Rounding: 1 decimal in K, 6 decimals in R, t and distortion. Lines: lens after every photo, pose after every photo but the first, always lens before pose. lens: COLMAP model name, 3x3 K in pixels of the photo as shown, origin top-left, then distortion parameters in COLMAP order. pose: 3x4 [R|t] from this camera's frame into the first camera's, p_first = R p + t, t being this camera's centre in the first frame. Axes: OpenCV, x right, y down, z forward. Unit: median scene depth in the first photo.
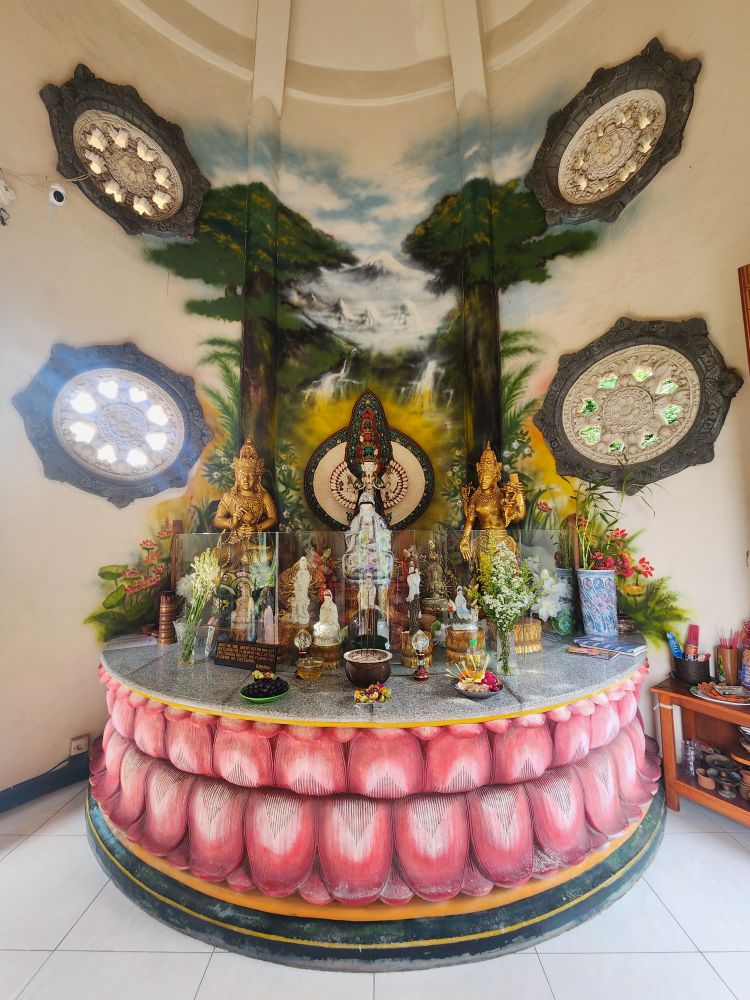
lens RADIAL K [[330.9, 0, 375.0], [0, 330.9, 500.0], [0, 0, 1]] dist [0.000220, -0.000006]
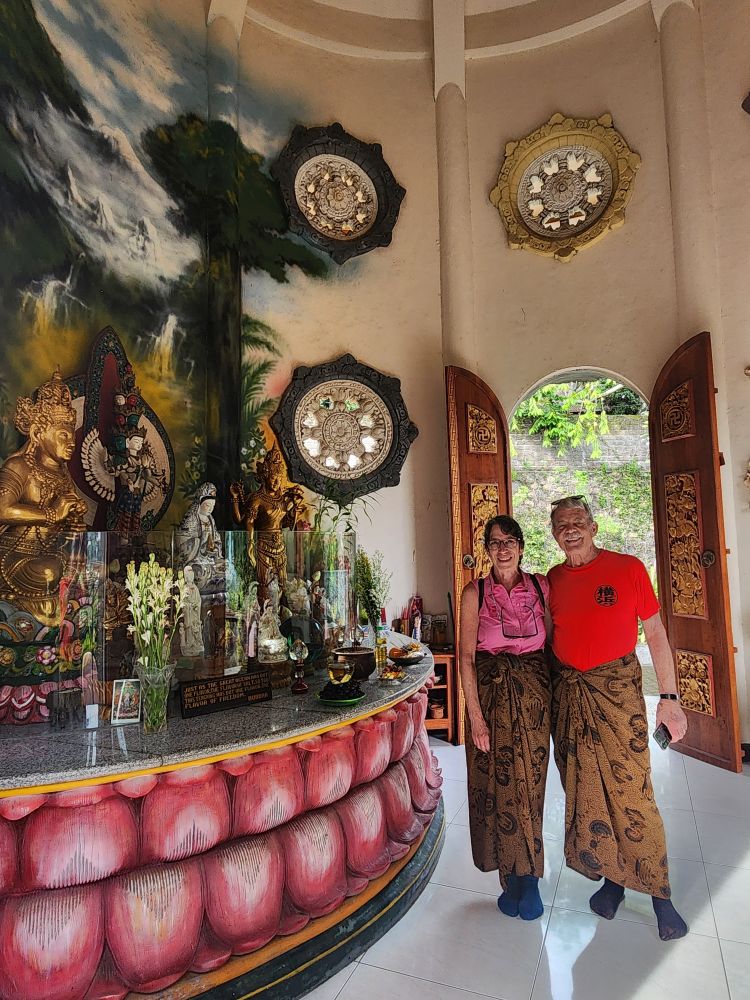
lens RADIAL K [[404.2, 0, 369.7], [0, 404.2, 497.1], [0, 0, 1]] dist [0.001407, 0.000288]
pose [[0.603731, 0.080934, 0.793069, -0.269807], [-0.073156, 0.996260, -0.045980, 0.012072], [-0.793824, -0.030258, 0.607394, 0.052944]]
